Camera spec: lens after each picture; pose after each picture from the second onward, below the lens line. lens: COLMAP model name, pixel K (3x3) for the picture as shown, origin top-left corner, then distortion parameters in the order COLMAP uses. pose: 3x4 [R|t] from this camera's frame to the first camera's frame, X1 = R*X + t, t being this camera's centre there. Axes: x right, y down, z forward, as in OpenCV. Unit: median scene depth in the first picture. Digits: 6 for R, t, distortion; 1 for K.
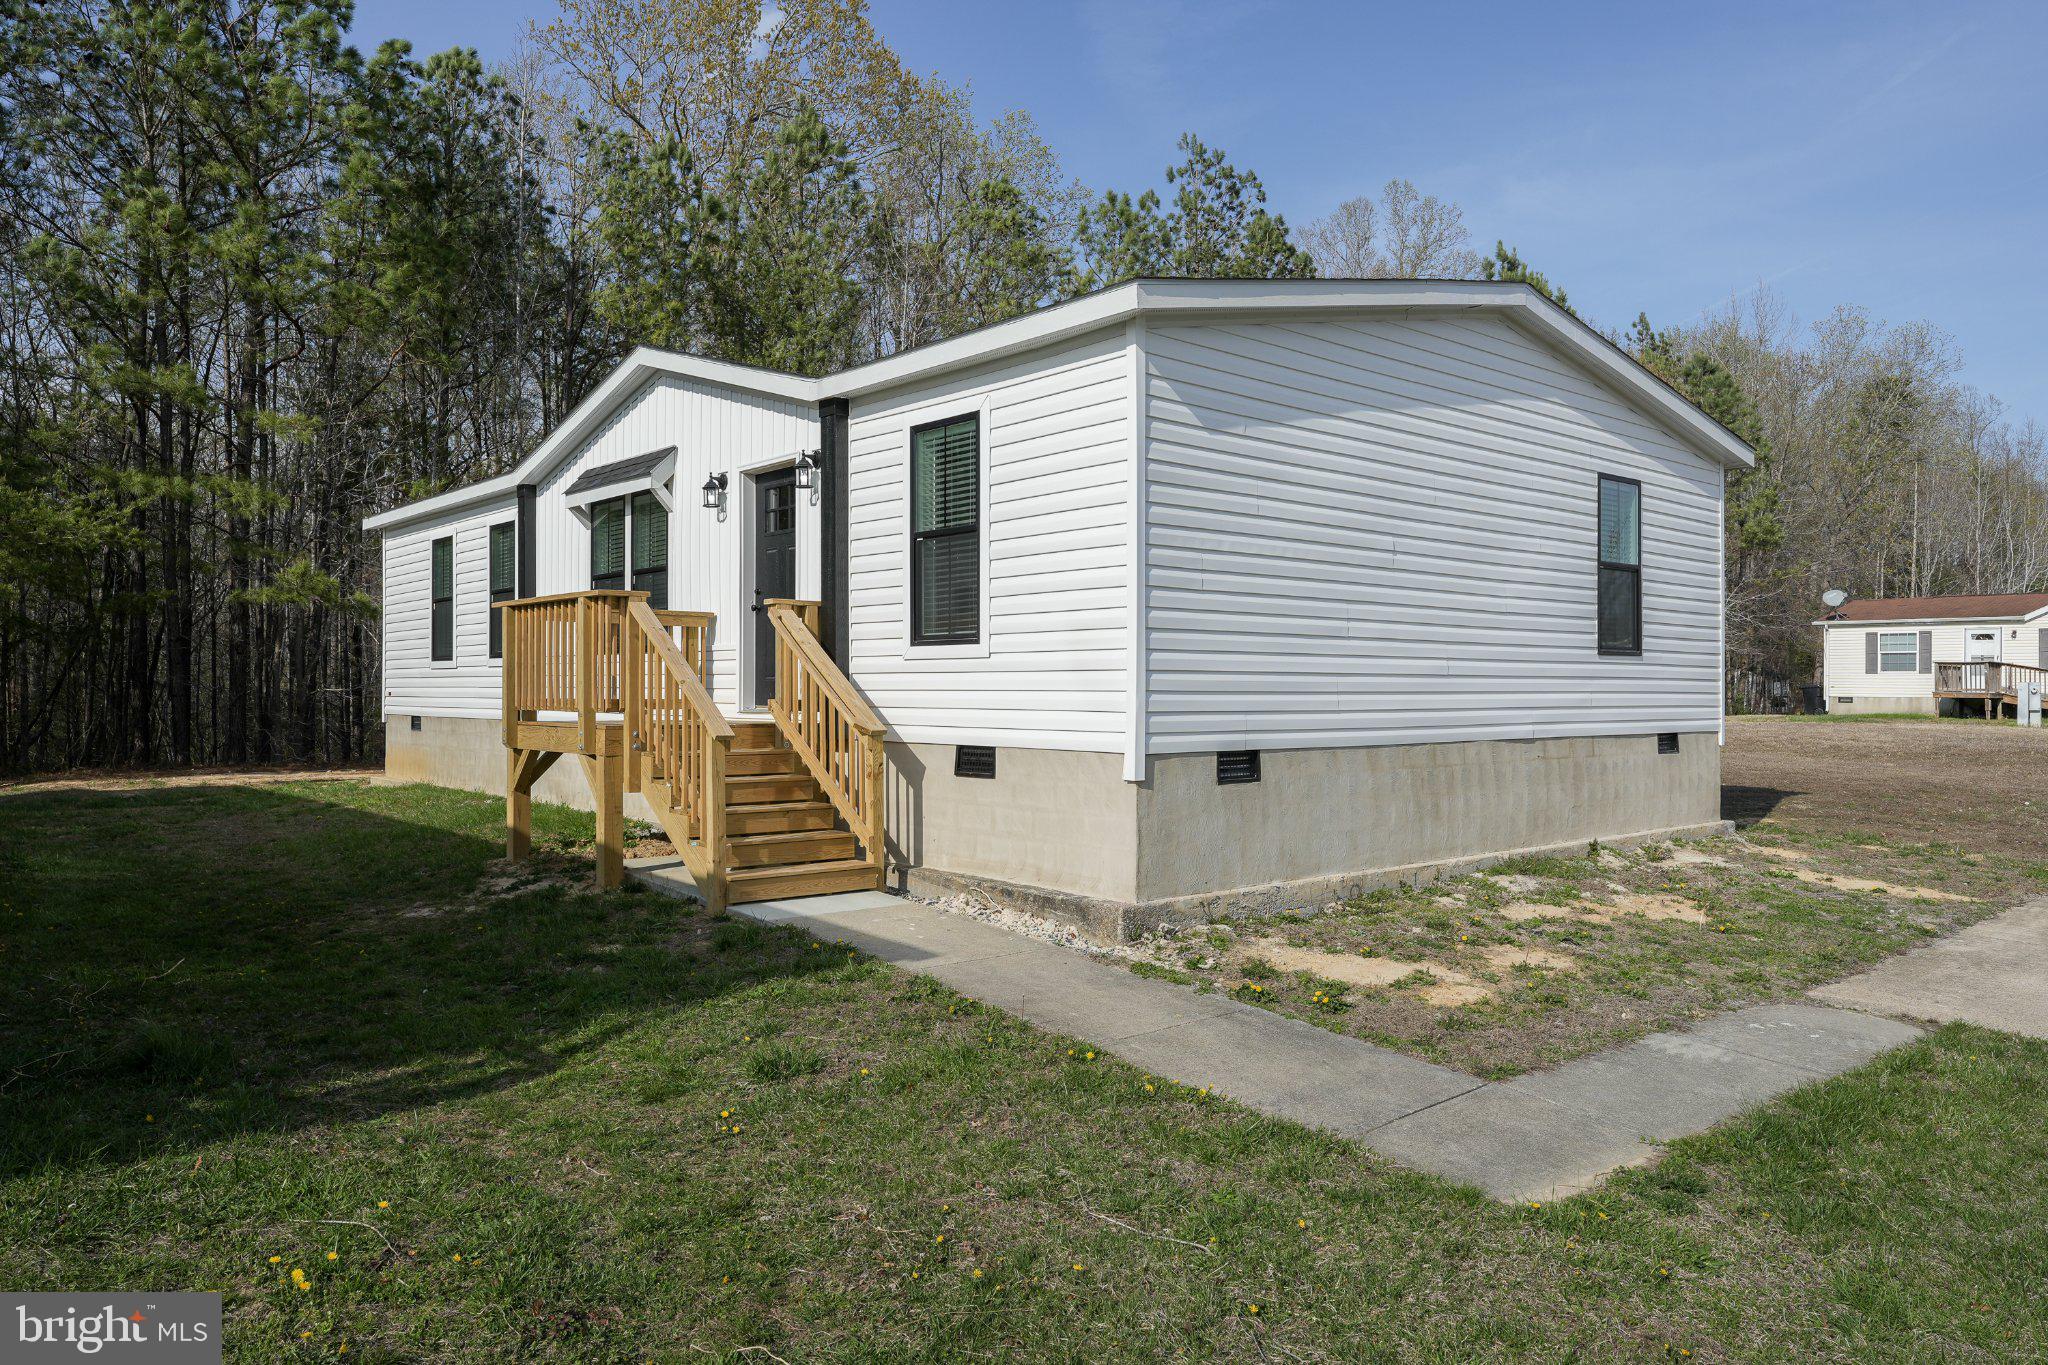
lens RADIAL K [[1363.4, 0, 1024.0], [0, 1363.4, 682.5], [0, 0, 1]] dist [0.036377, 0.000499]
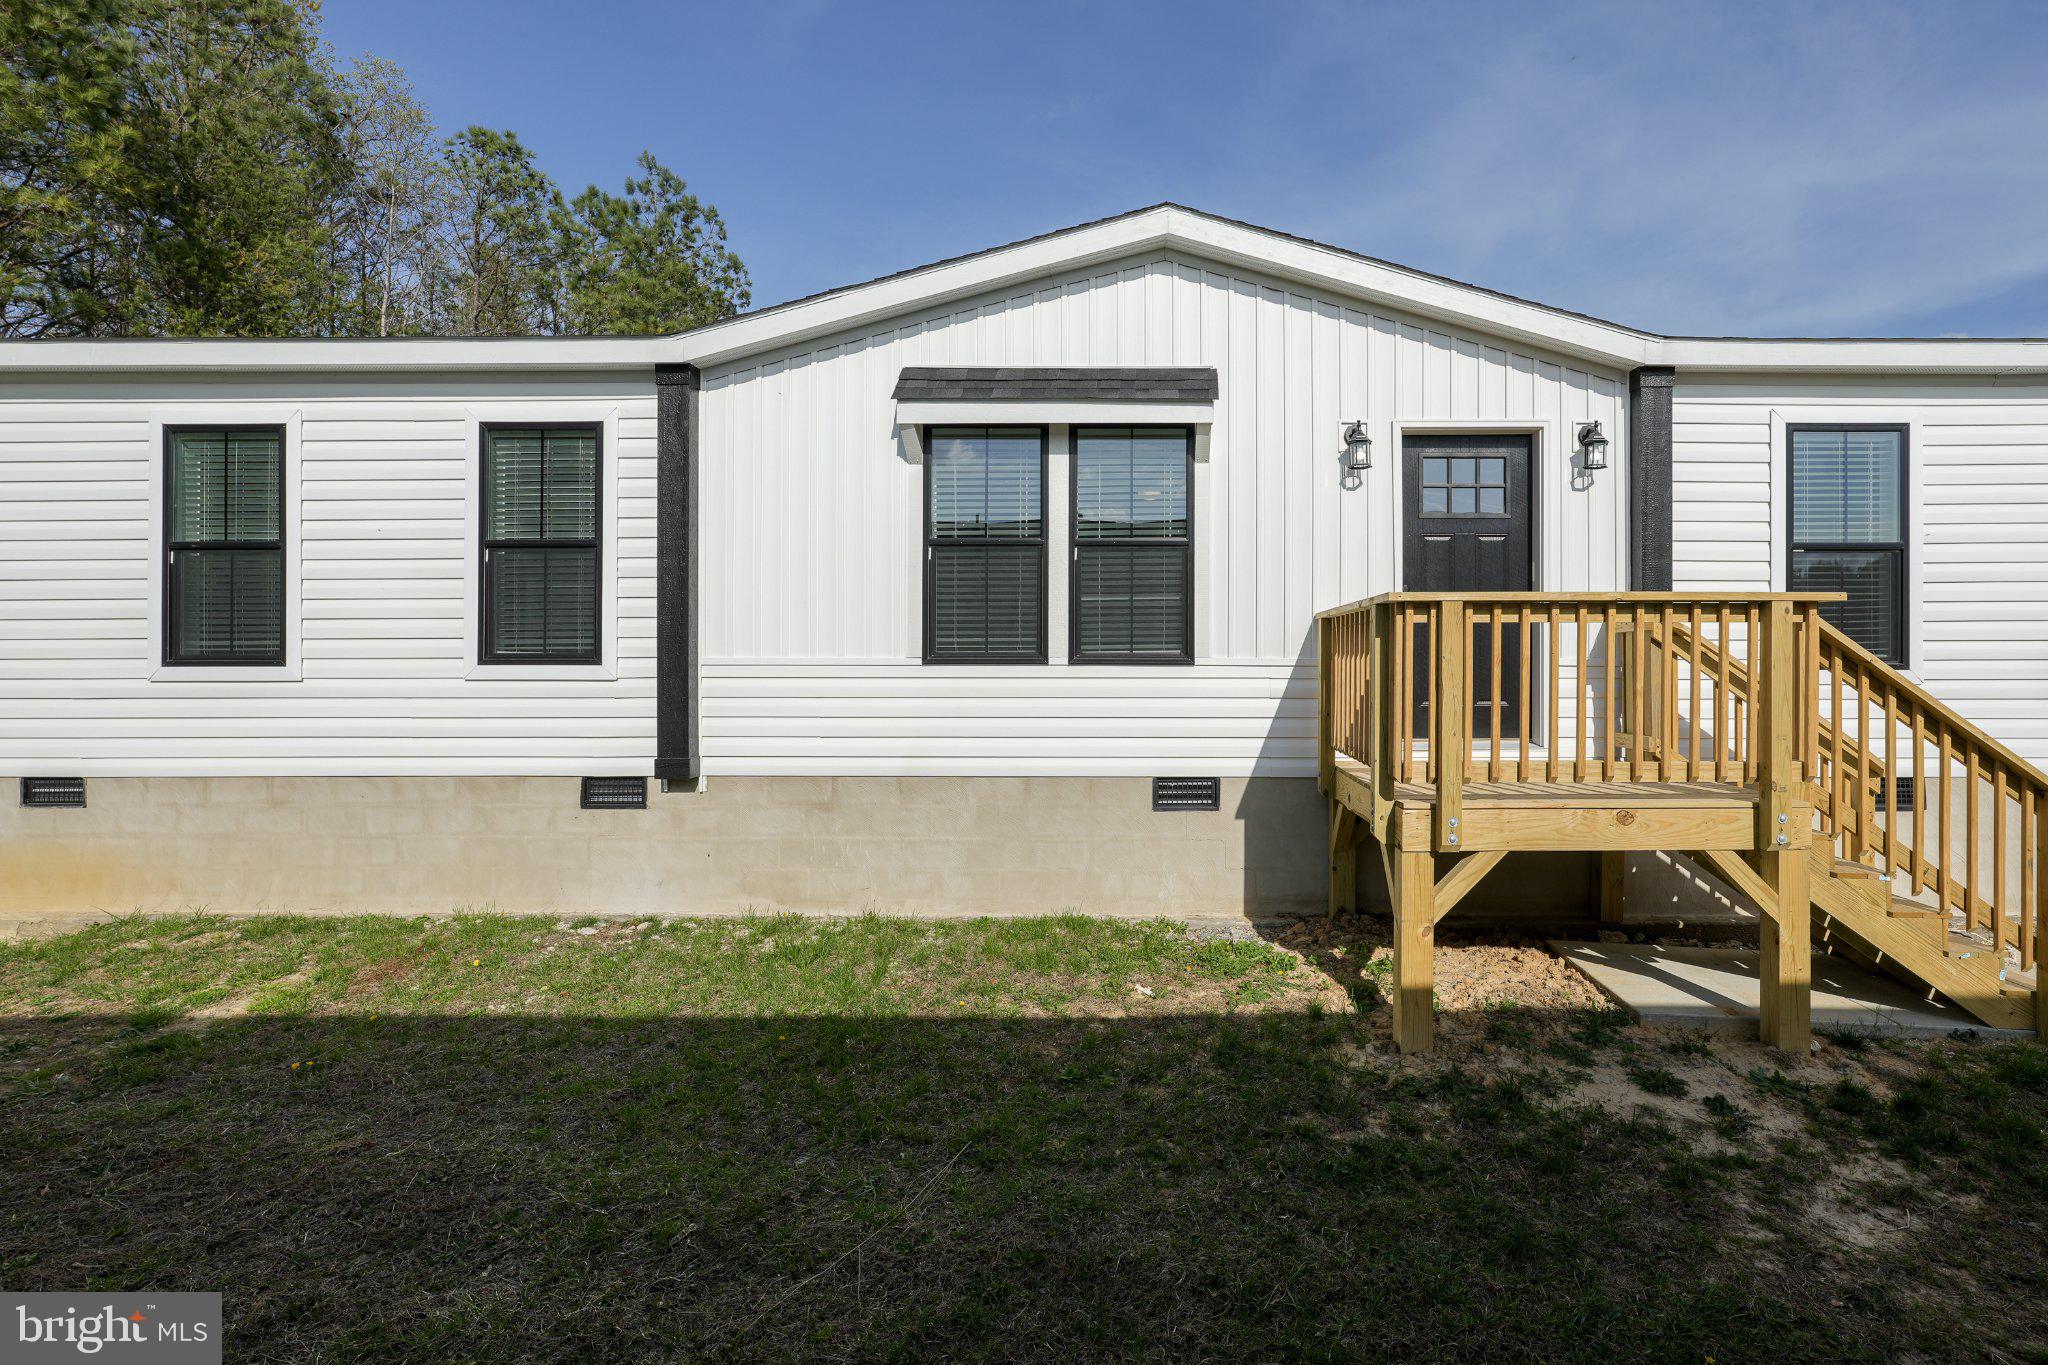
lens RADIAL K [[896.6, 0, 1024.1], [0, 896.6, 715.7], [0, 0, 1]] dist [-0.002535, 0.000023]
pose [[0.650424, -0.002324, 0.759568, -0.322864], [-0.002096, 0.999986, 0.004854, 0.000528], [-0.759569, -0.004749, 0.650410, 0.378804]]
